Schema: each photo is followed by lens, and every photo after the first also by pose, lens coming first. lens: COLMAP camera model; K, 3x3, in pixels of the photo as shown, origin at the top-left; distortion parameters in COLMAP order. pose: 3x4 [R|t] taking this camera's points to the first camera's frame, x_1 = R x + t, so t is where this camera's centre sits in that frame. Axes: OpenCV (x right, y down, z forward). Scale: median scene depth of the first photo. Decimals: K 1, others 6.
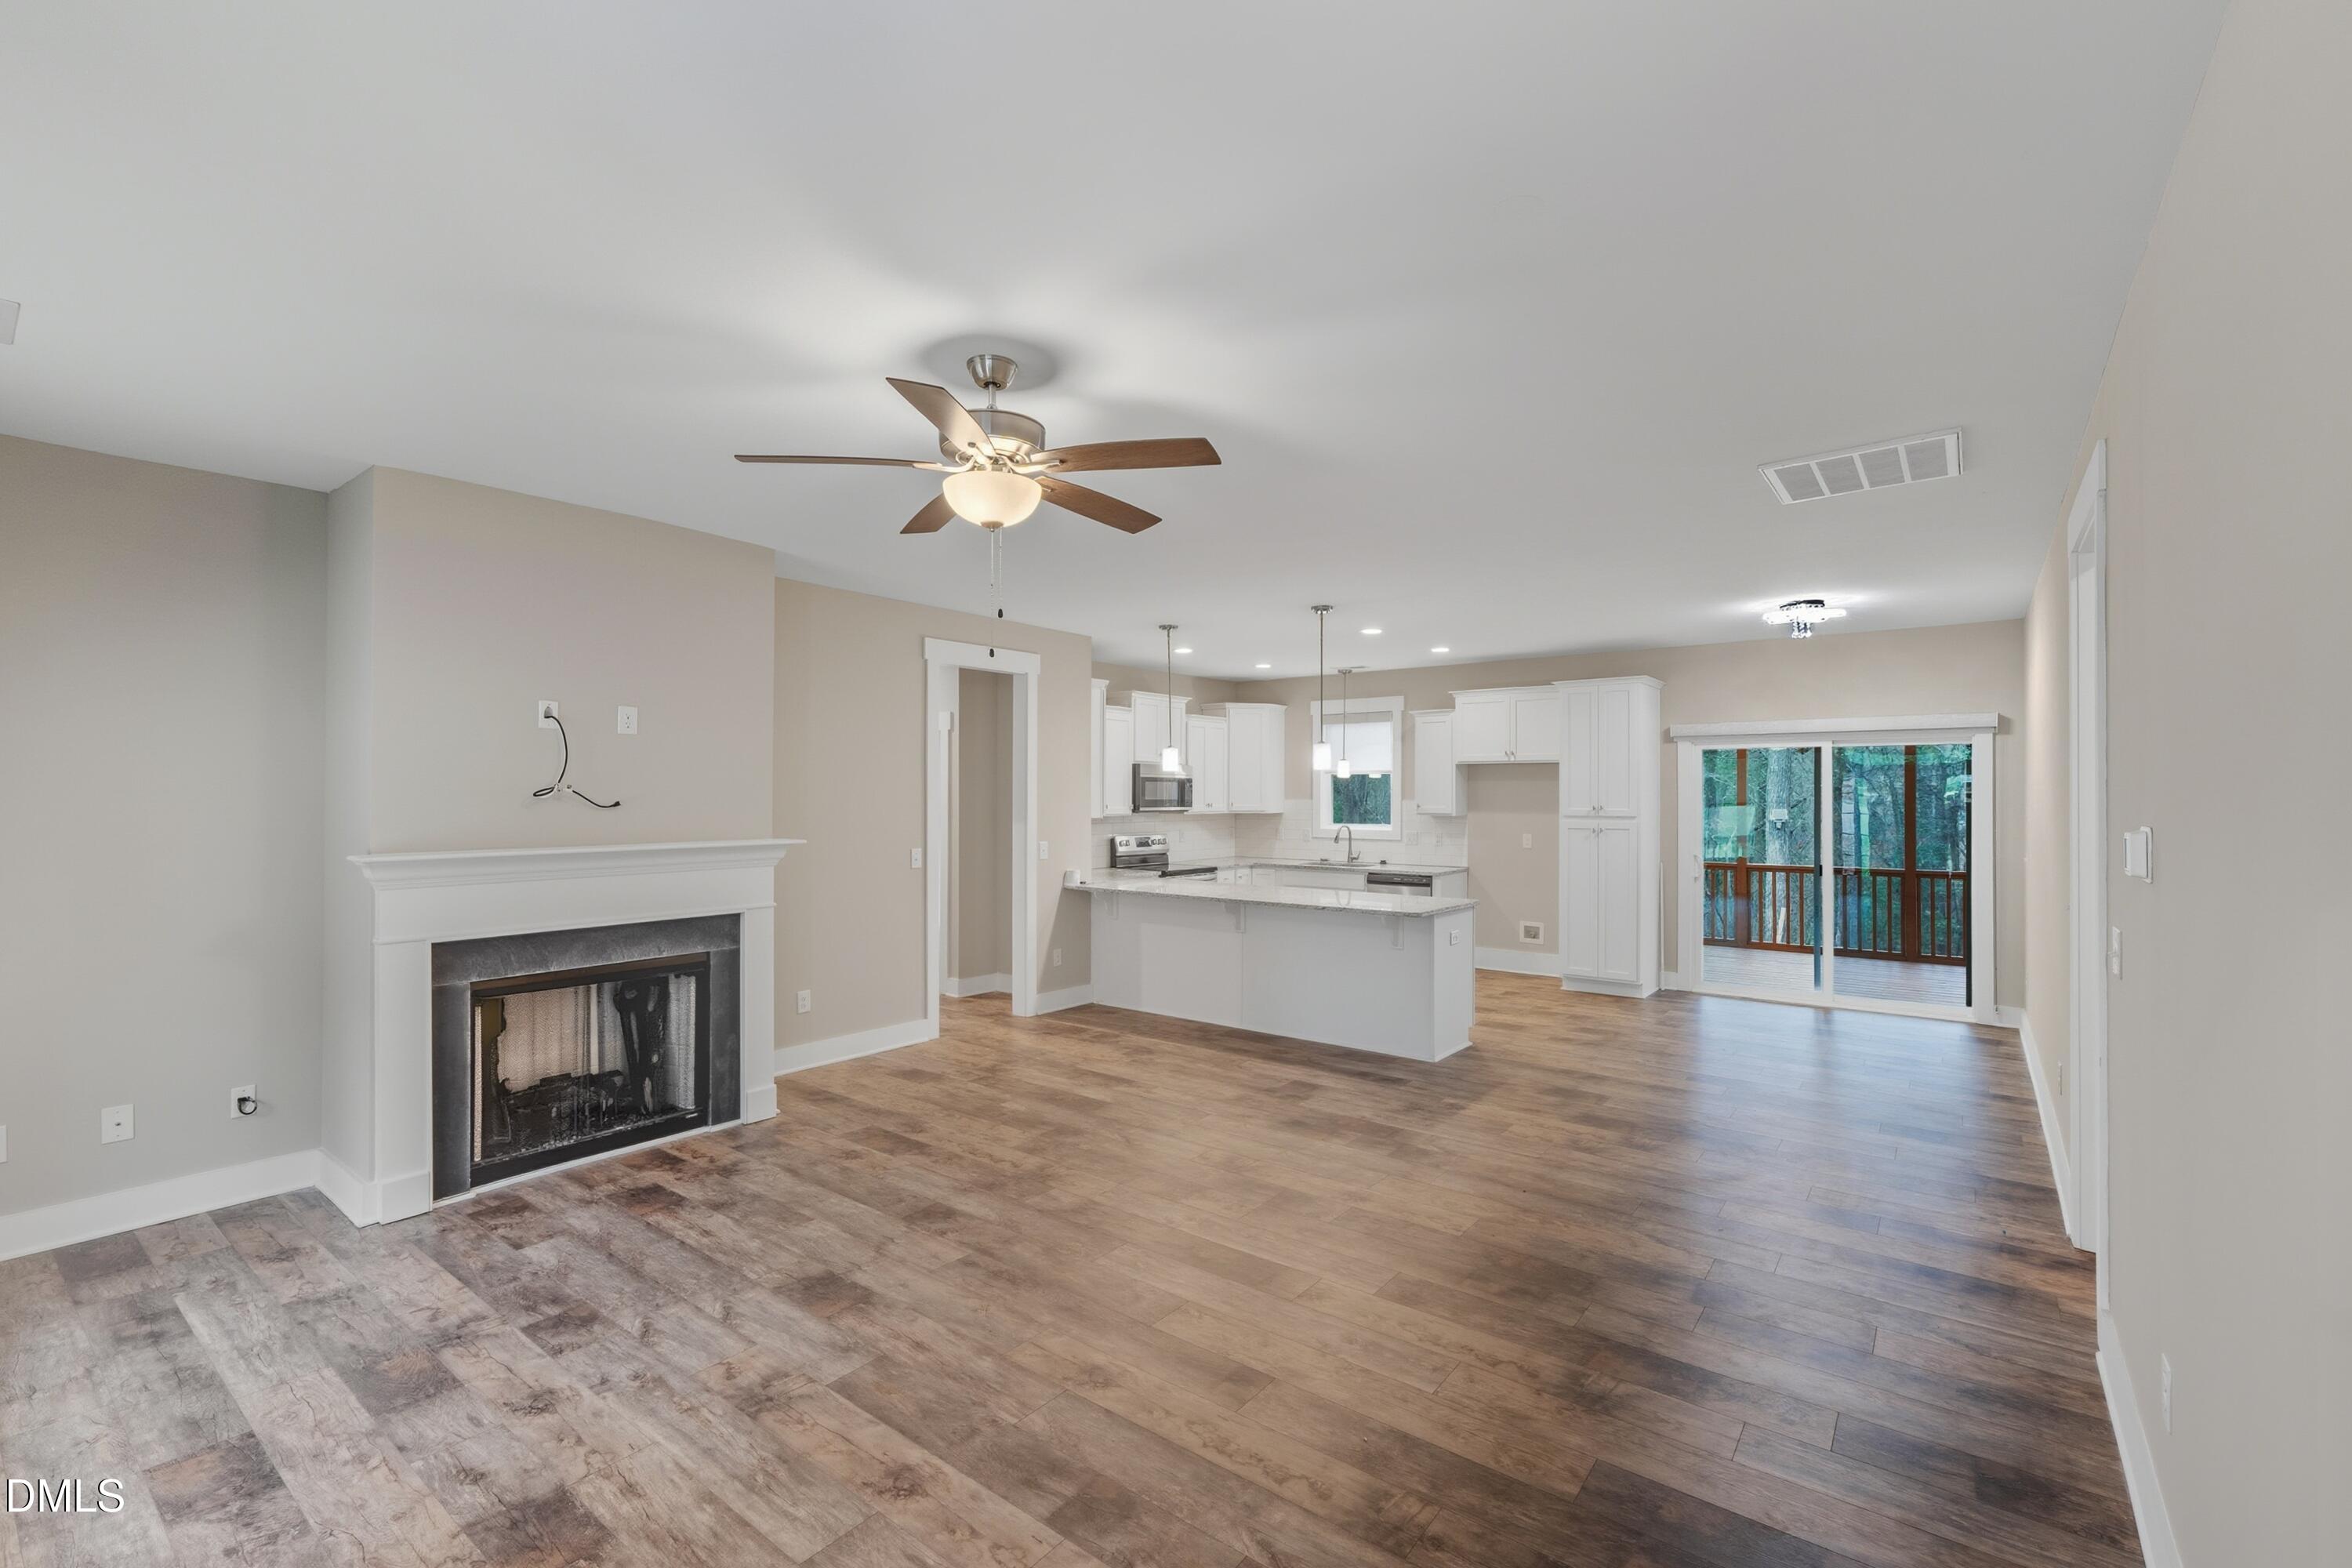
lens RADIAL K [[1010.5, 0, 1176.0], [0, 1010.5, 784.0], [0, 0, 1]] dist [0.002557, 0.000207]
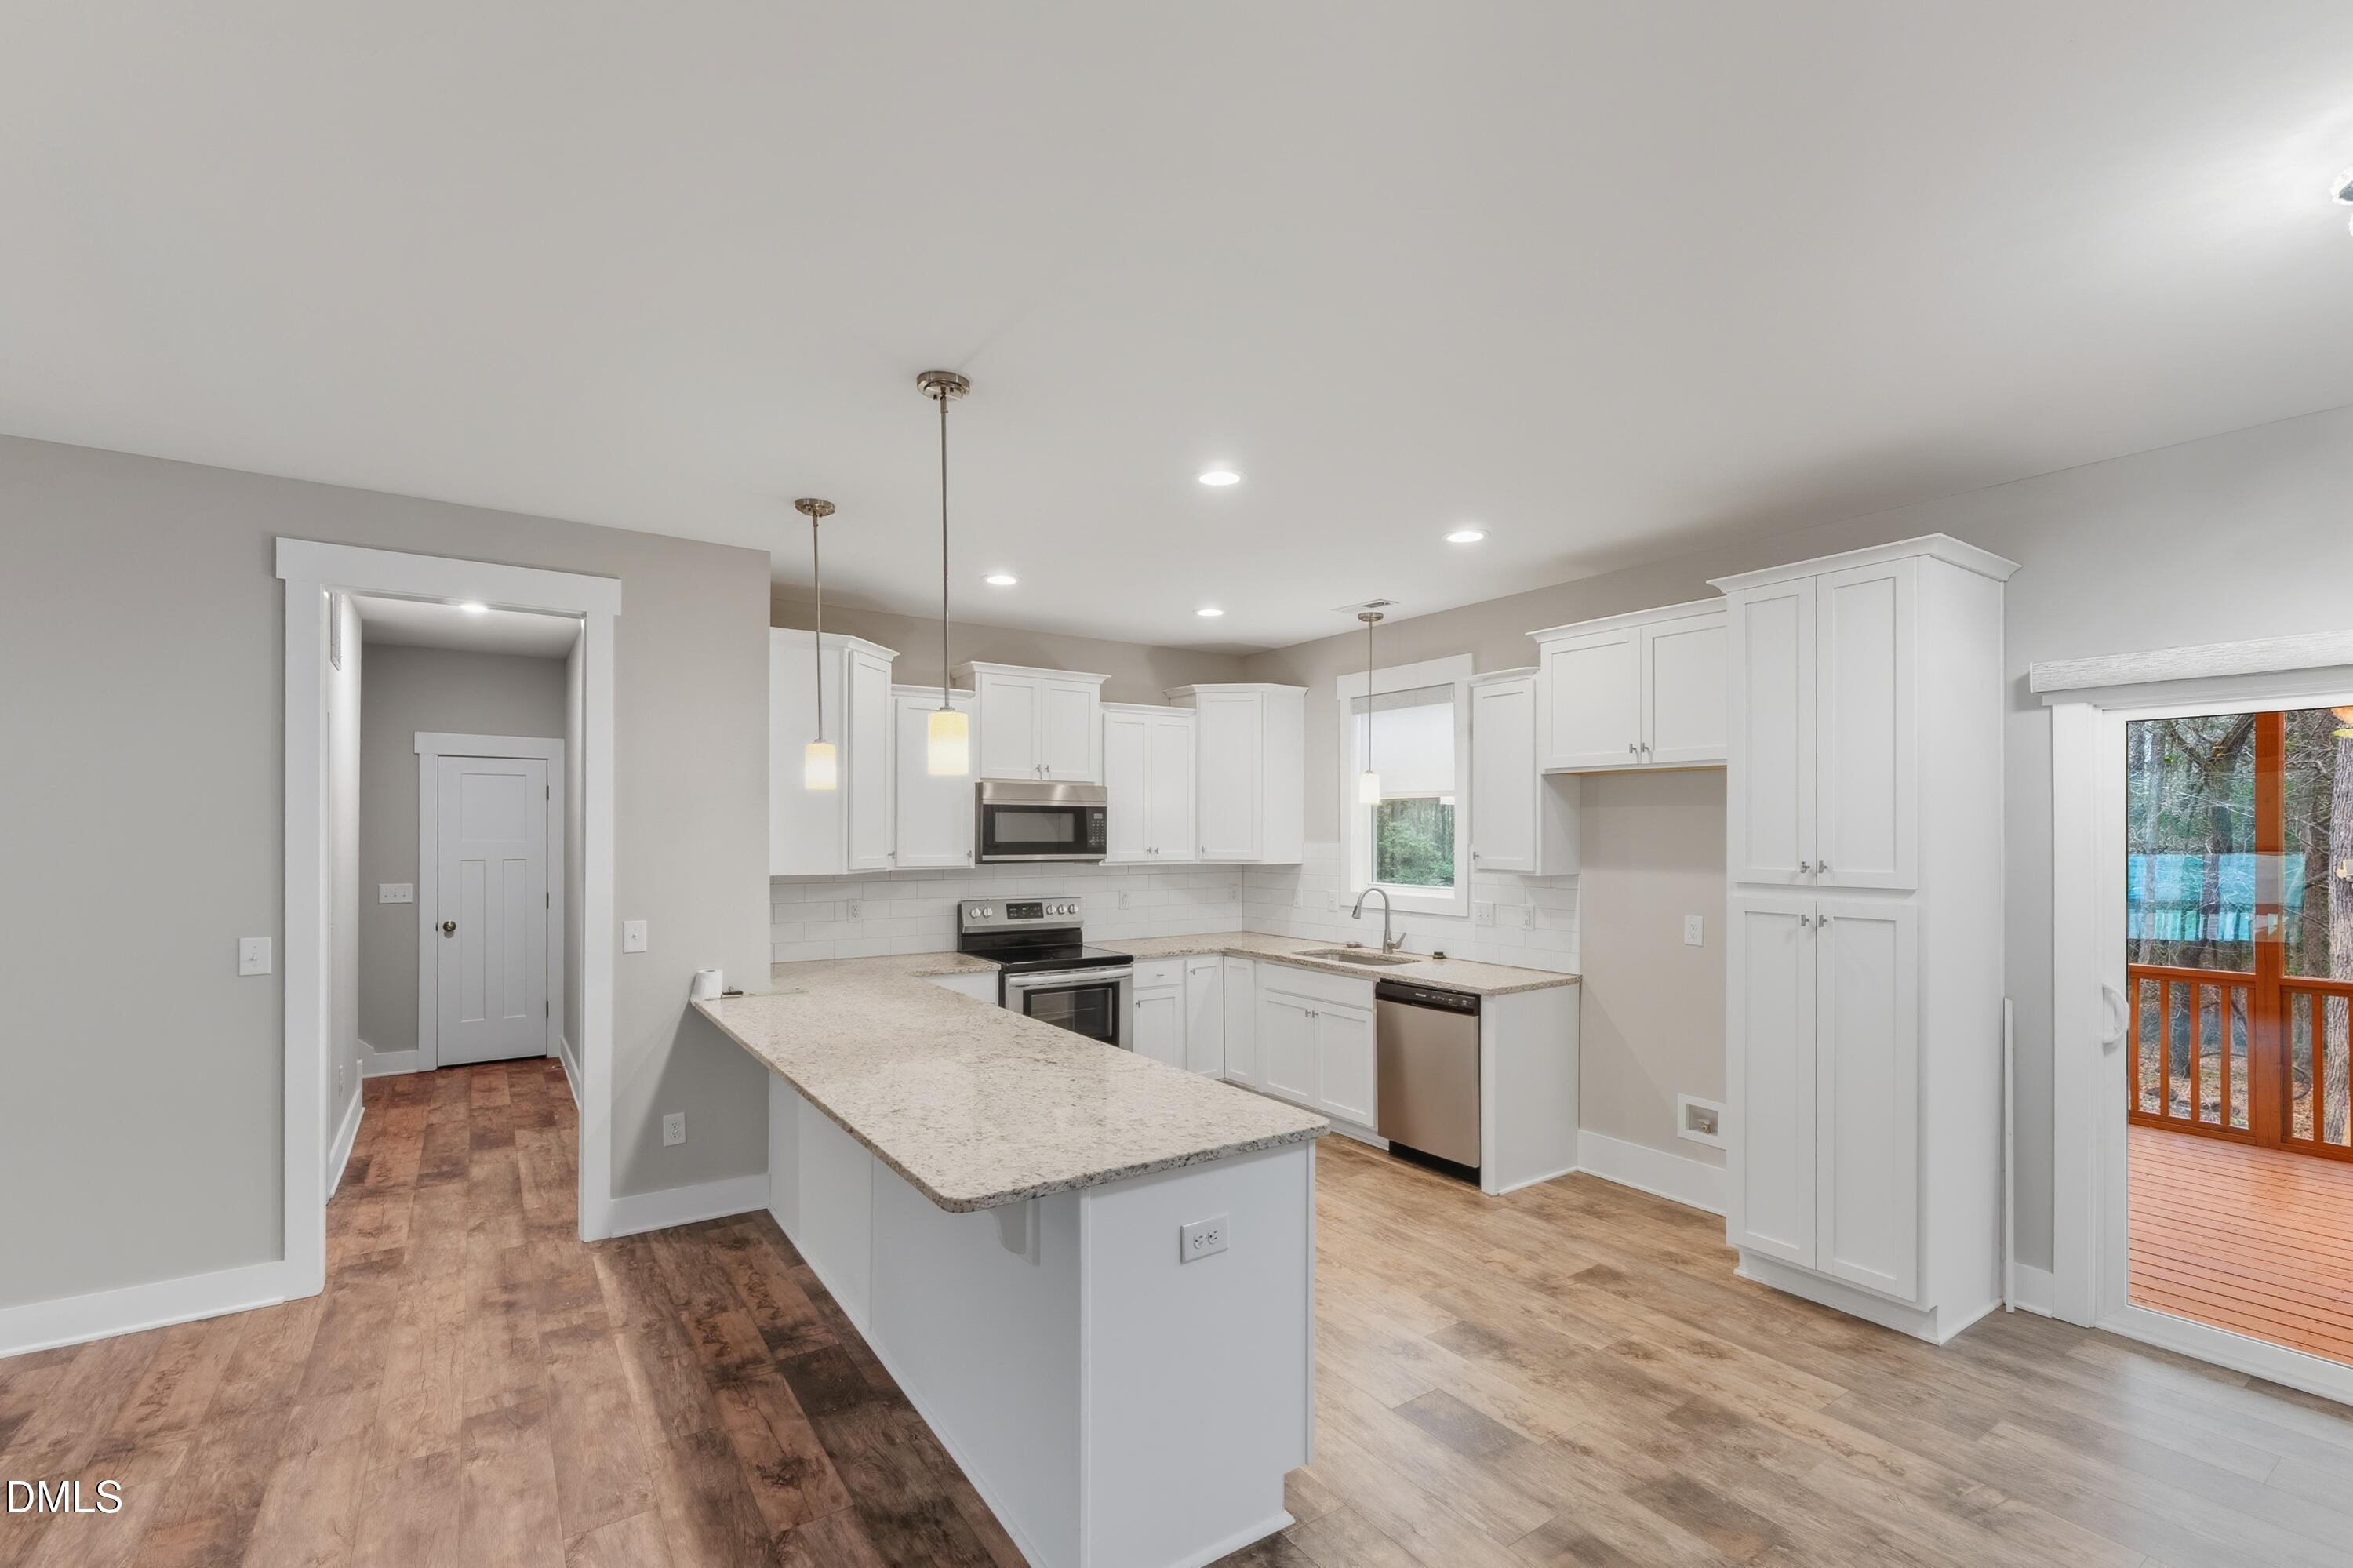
lens RADIAL K [[1026.6, 0, 1177.4], [0, 1026.6, 823.5], [0, 0, 1]] dist [0.003090, 0.000468]
pose [[0.952343, -0.003580, -0.305008, 0.279208], [0.004225, 0.999990, 0.001456, 0.004257], [0.305000, -0.002675, 0.952349, 0.485252]]
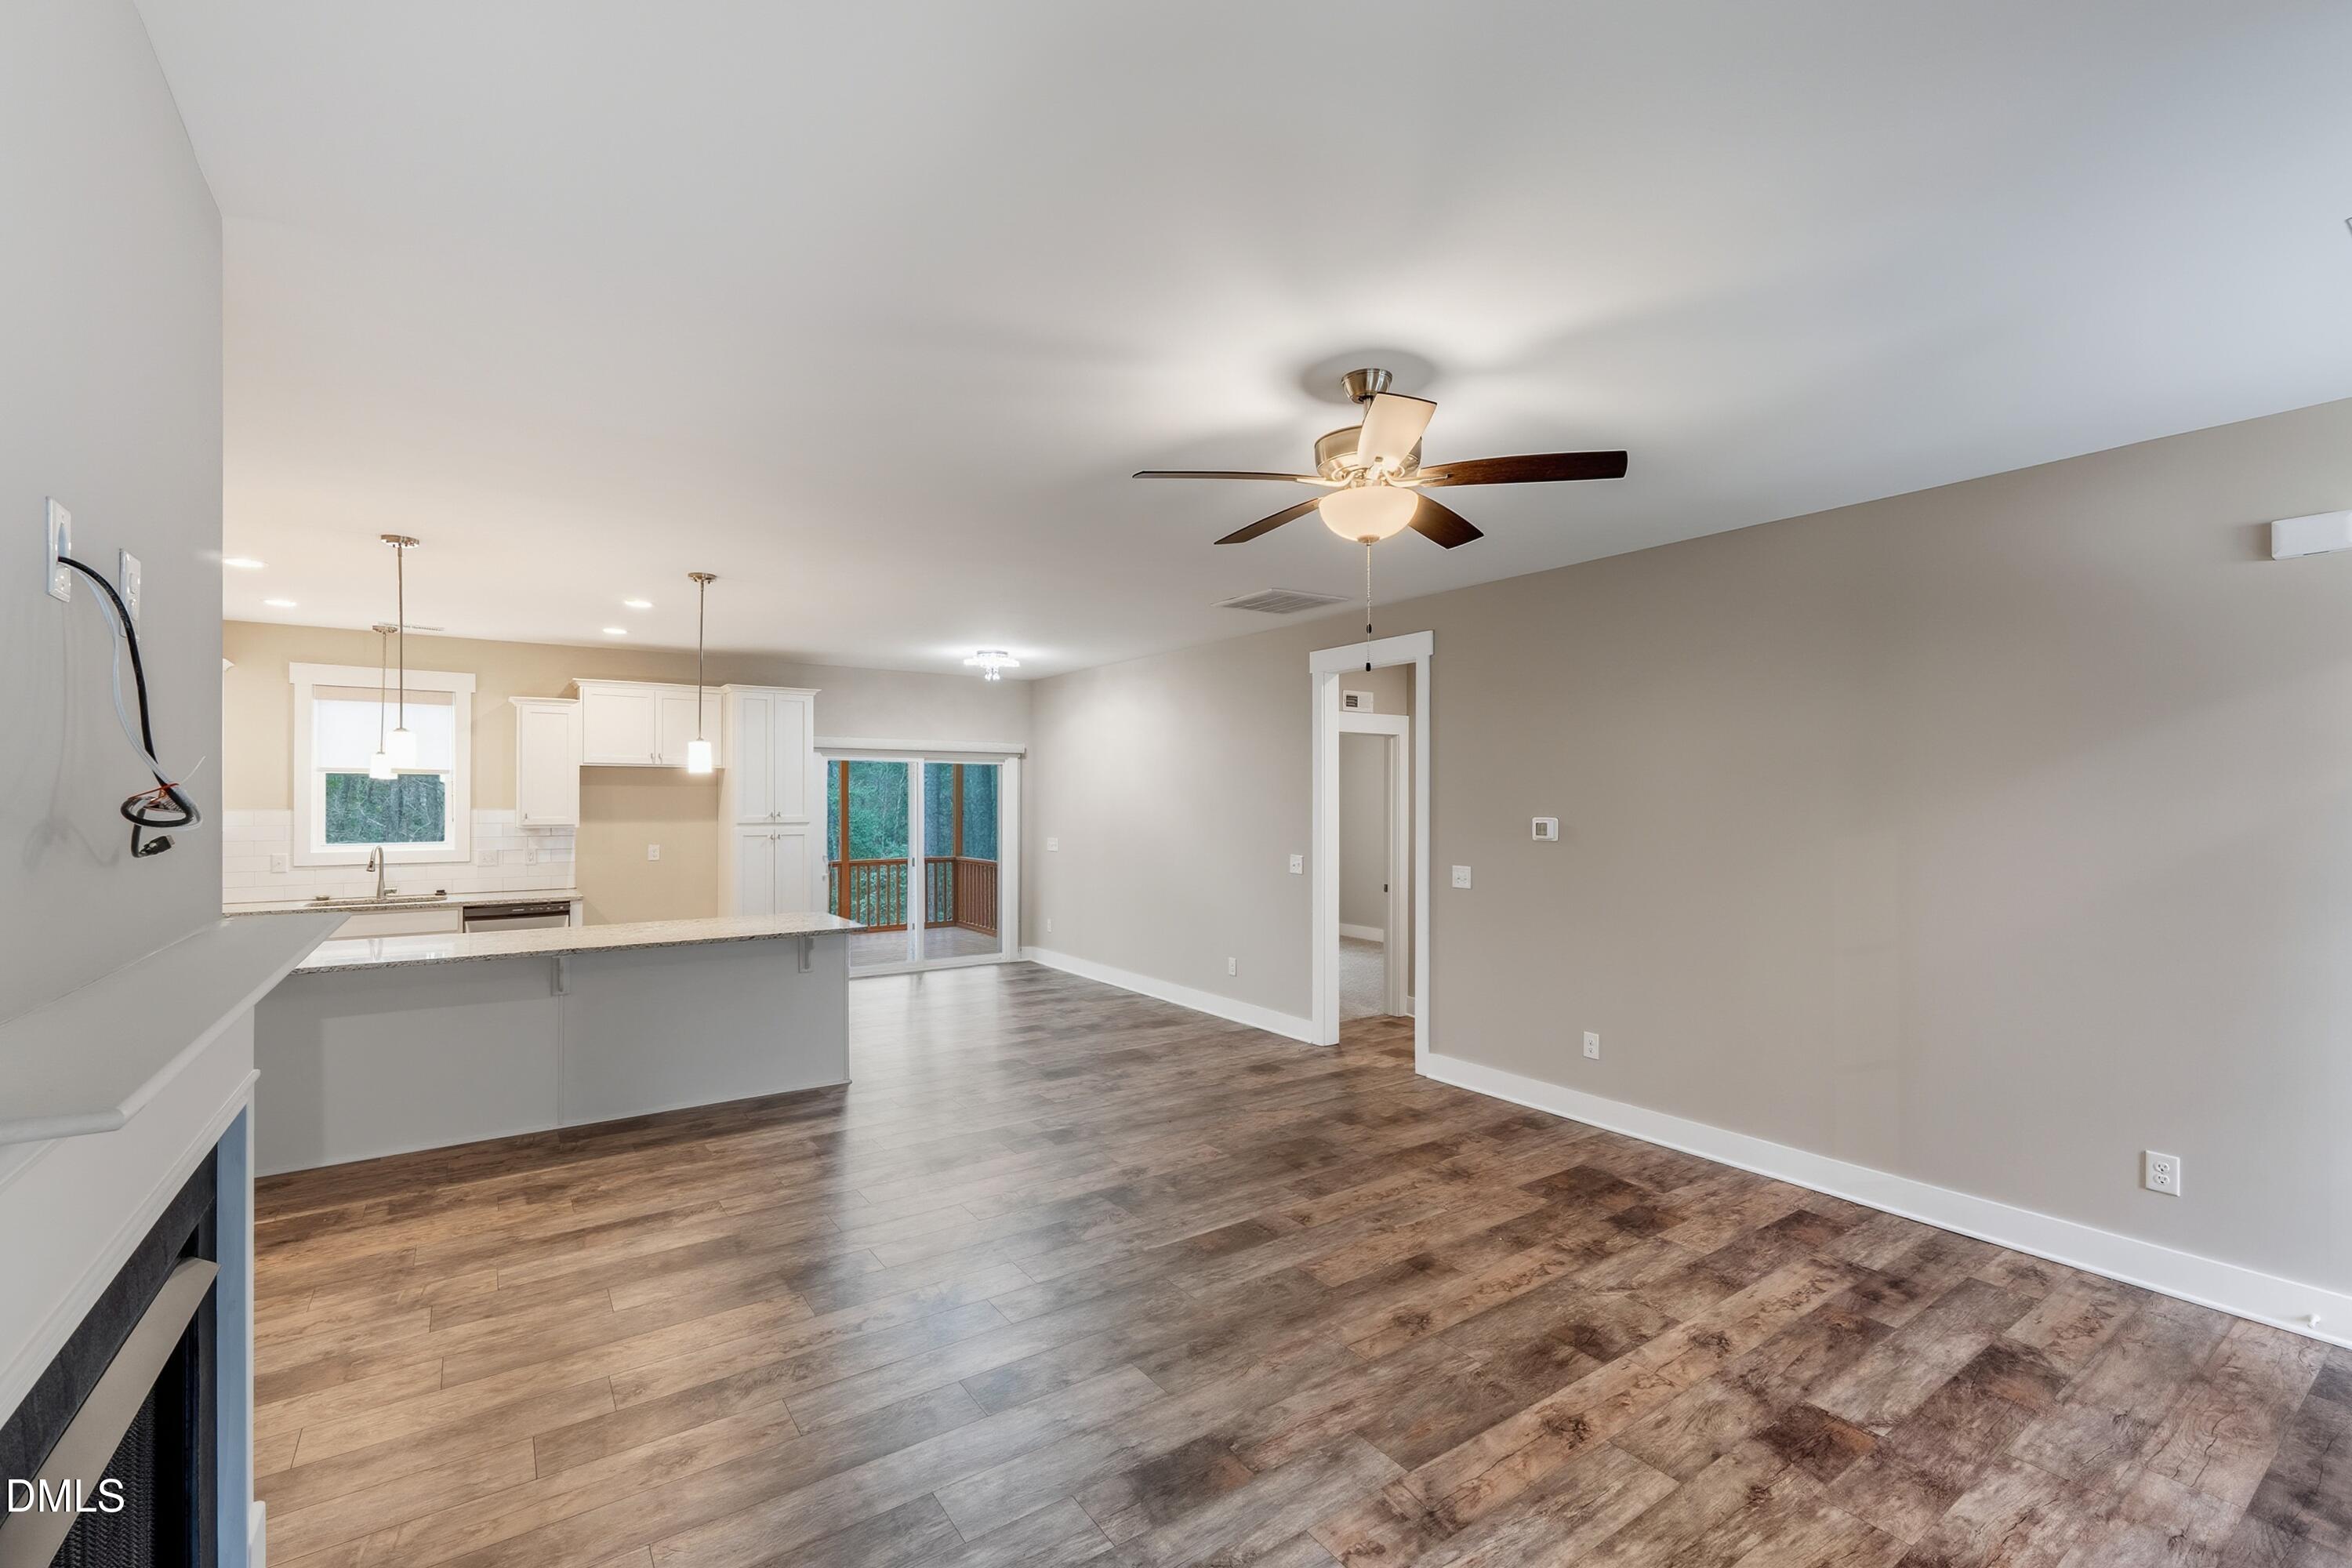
lens RADIAL K [[1010.5, 0, 1176.0], [0, 1010.5, 784.0], [0, 0, 1]] dist [0.002557, 0.000207]
pose [[0.296854, 0.012184, 0.954845, -0.405455], [-0.008733, 0.999911, -0.010044, -0.000219], [-0.954883, -0.005357, 0.296934, 0.299348]]
